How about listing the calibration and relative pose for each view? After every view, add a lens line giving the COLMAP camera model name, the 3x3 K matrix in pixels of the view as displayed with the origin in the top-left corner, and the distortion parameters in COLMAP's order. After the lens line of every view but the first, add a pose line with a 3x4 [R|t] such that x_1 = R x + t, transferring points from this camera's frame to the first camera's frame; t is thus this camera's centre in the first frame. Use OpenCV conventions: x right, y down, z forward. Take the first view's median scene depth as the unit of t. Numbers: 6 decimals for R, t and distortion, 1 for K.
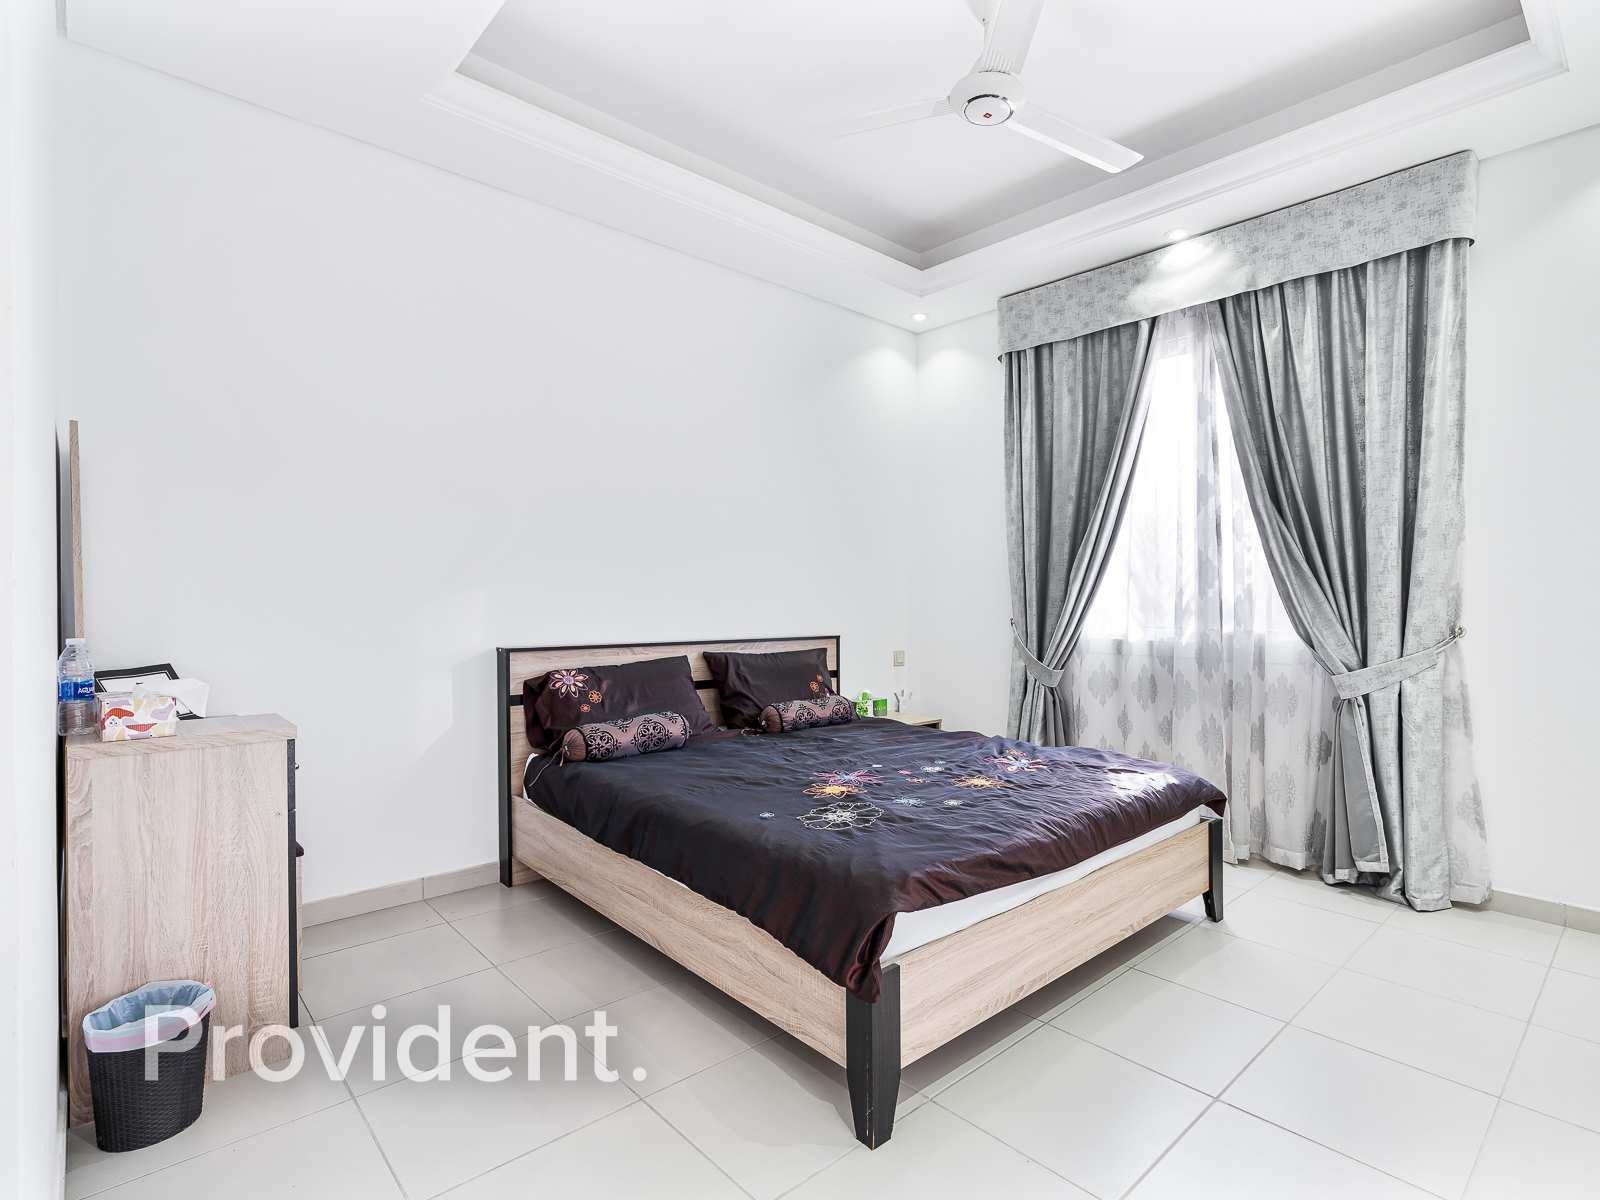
lens RADIAL K [[812.1, 0, 796.8], [0, 812.1, 596.2], [0, 0, 1]] dist [0.002659, 0.002462]
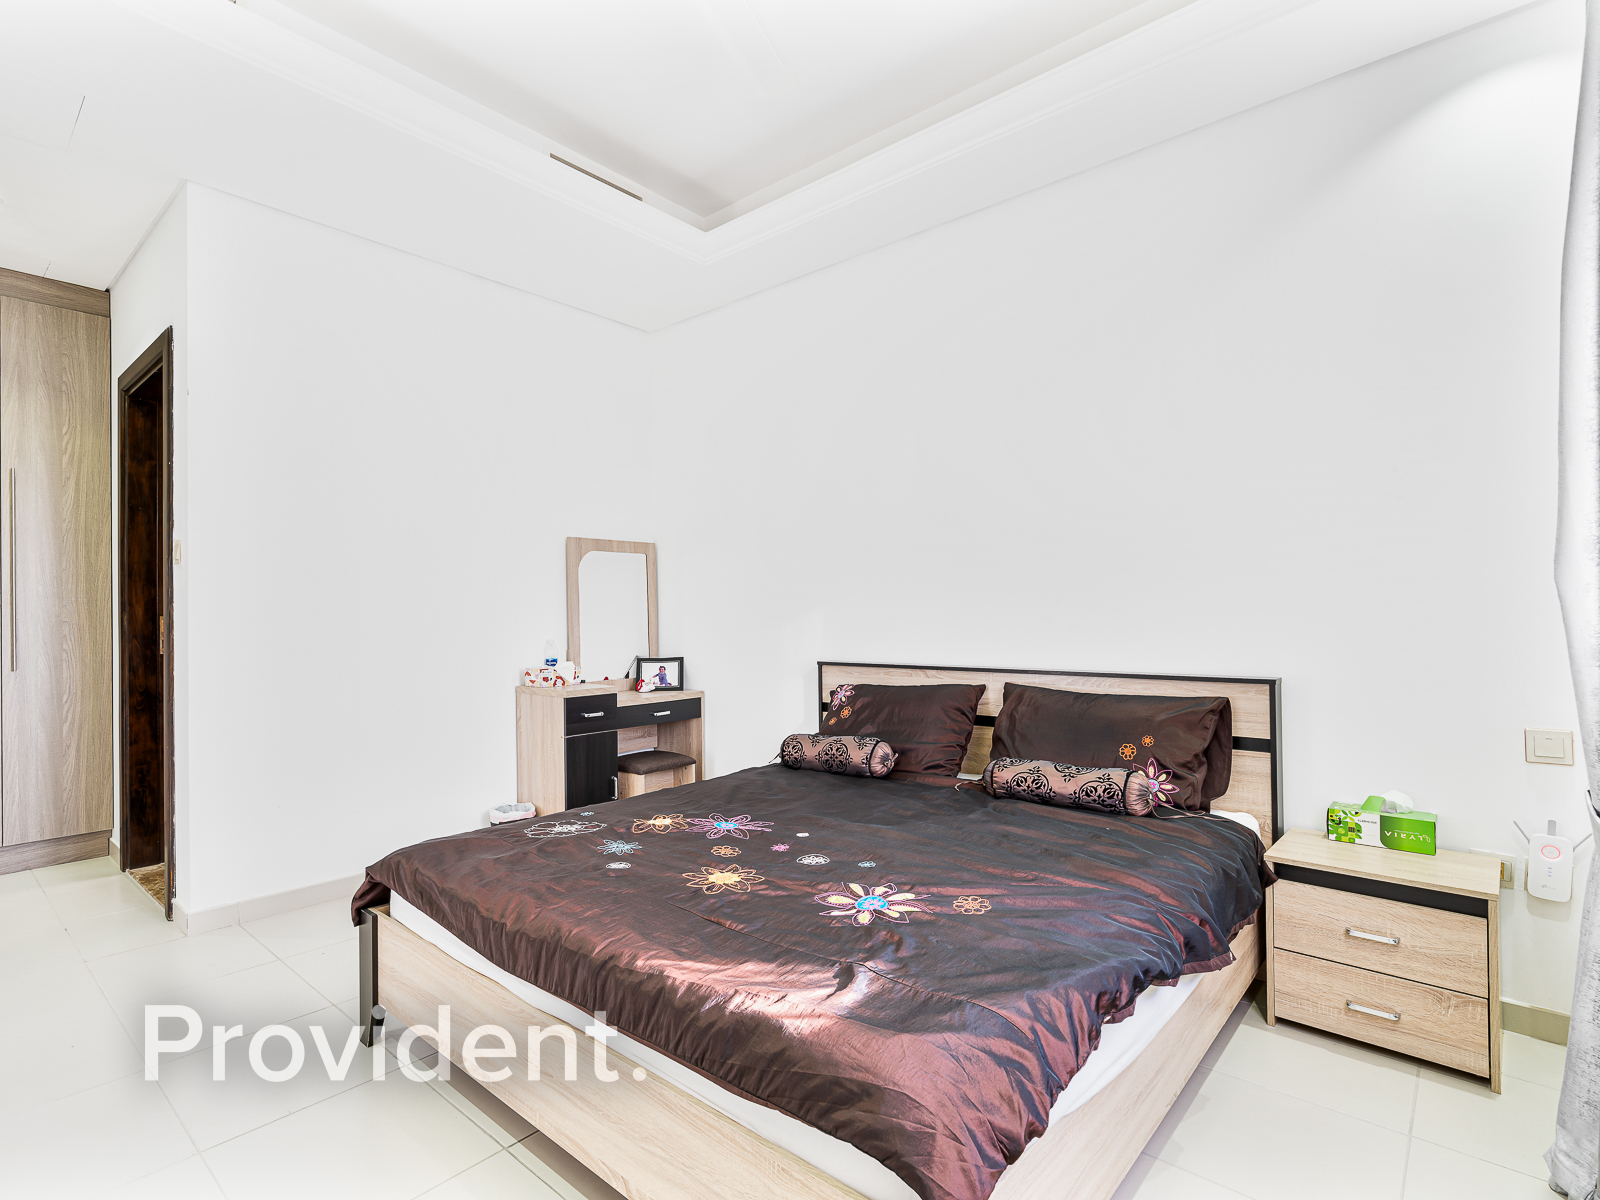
lens RADIAL K [[812.1, 0, 795.7], [0, 812.1, 610.9], [0, 0, 1]] dist [0.002659, 0.002462]
pose [[0.111163, -0.016187, -0.993670, 0.677069], [0.008595, 0.999846, -0.015326, 0.008331], [0.993765, -0.006837, 0.111285, 0.714092]]
